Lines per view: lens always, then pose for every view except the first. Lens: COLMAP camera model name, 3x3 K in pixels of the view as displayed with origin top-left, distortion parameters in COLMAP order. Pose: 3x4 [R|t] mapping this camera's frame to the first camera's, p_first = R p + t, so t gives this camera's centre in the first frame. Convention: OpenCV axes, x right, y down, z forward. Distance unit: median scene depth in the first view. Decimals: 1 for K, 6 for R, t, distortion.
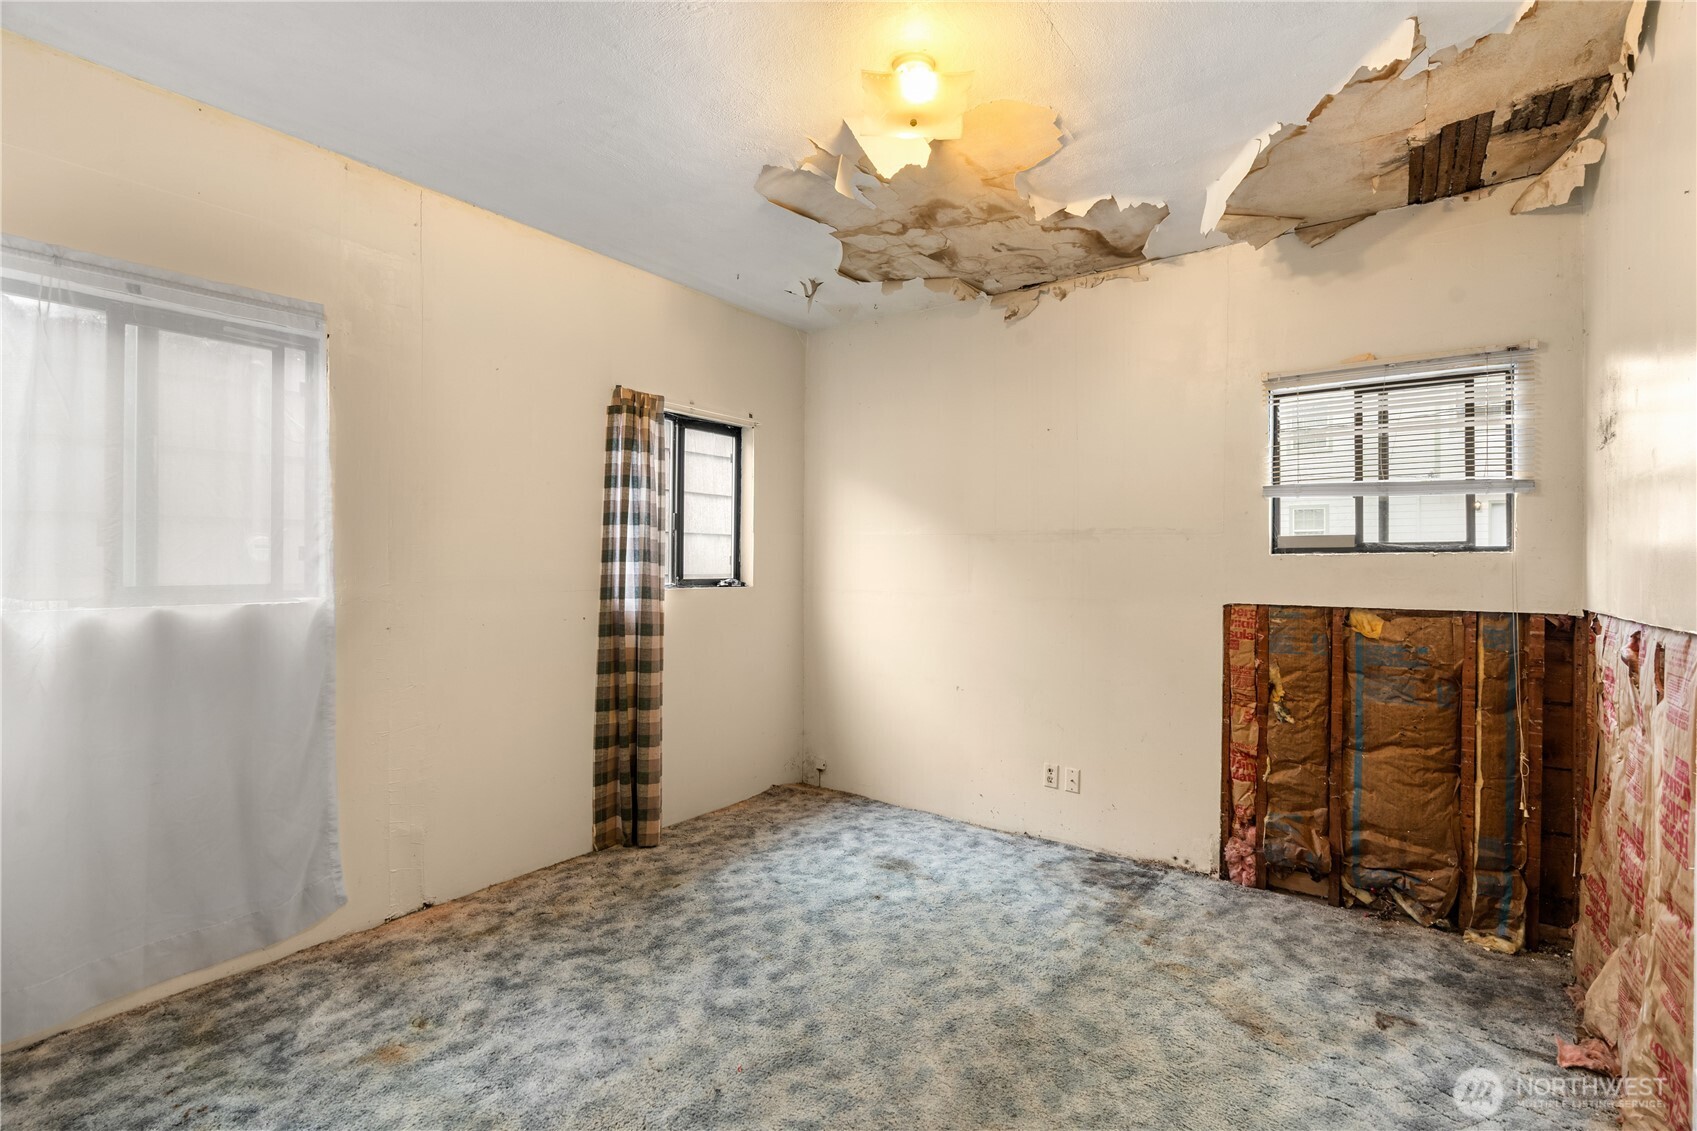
lens RADIAL K [[767.2, 0, 845.5], [0, 767.2, 564.9], [0, 0, 1]] dist [-0.007184, 0.000714]
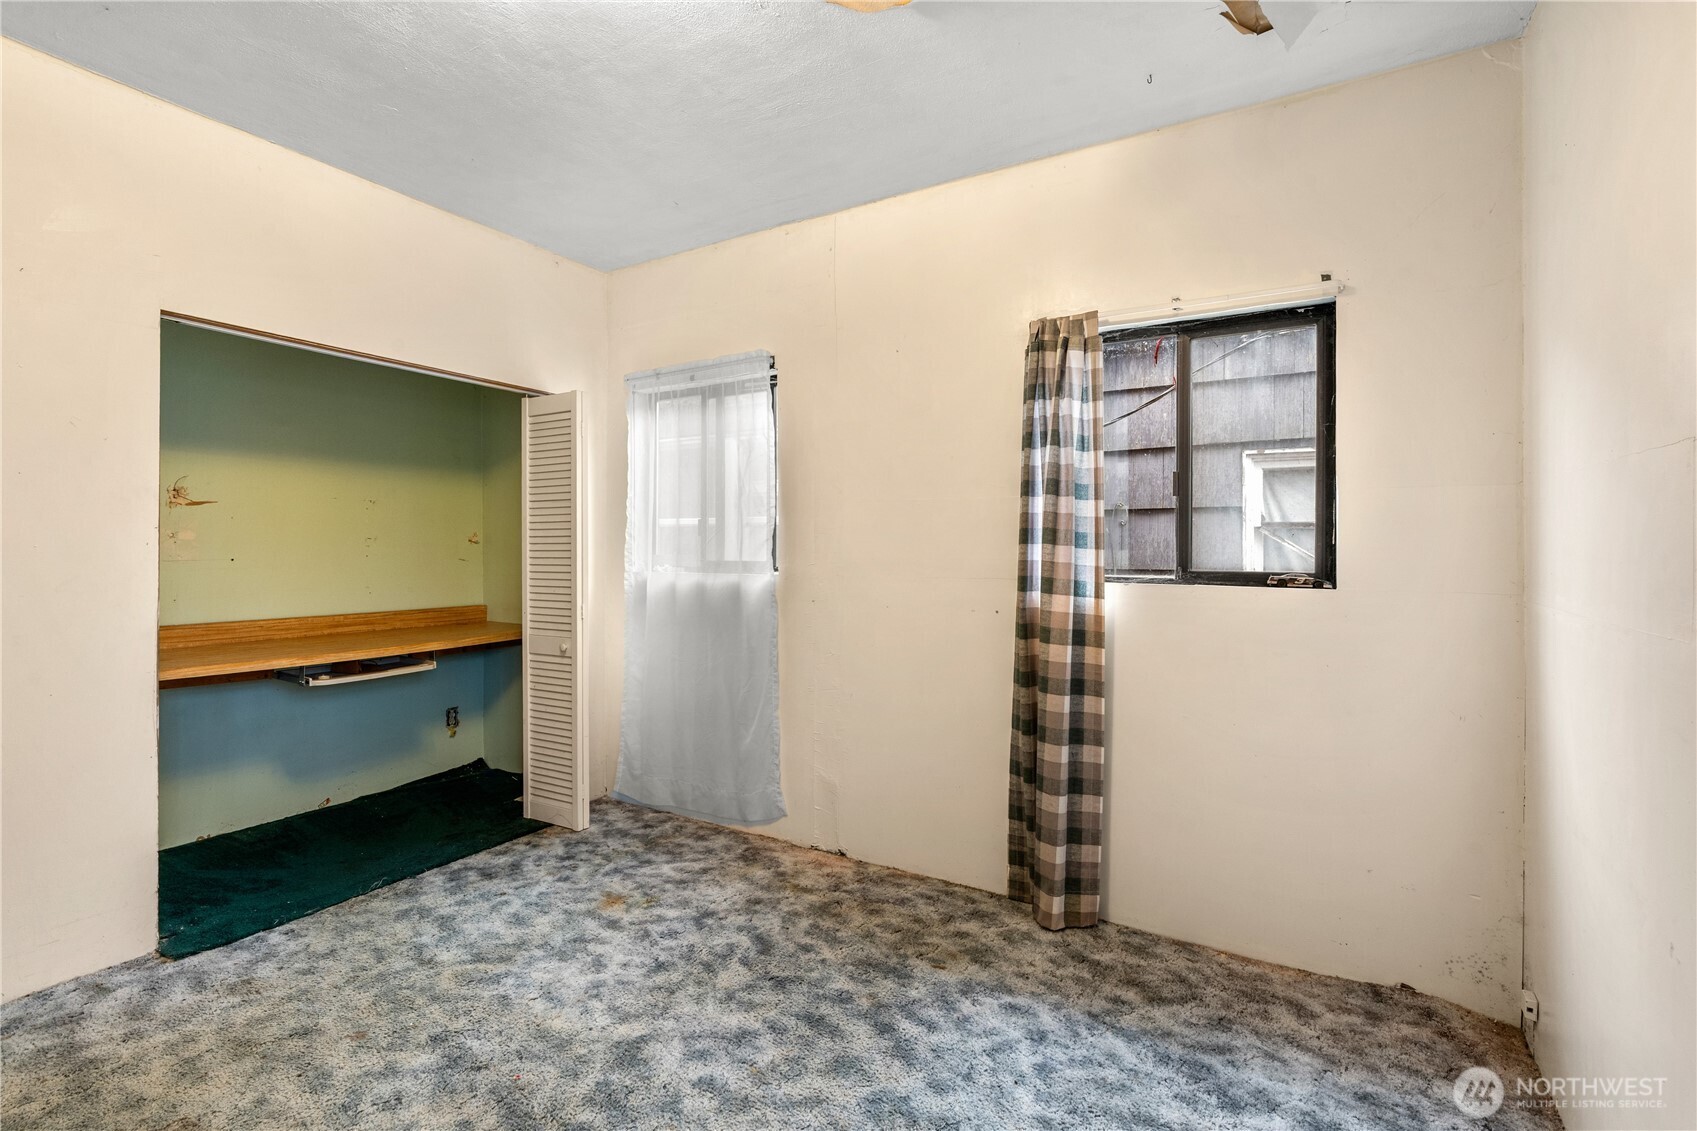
lens RADIAL K [[767.2, 0, 845.5], [0, 767.2, 564.9], [0, 0, 1]] dist [-0.007184, 0.000714]
pose [[0.102874, 0.011697, -0.994626, 0.588774], [-0.011397, 0.999879, 0.010580, 0.012954], [0.994629, 0.010247, 0.102995, 0.927254]]
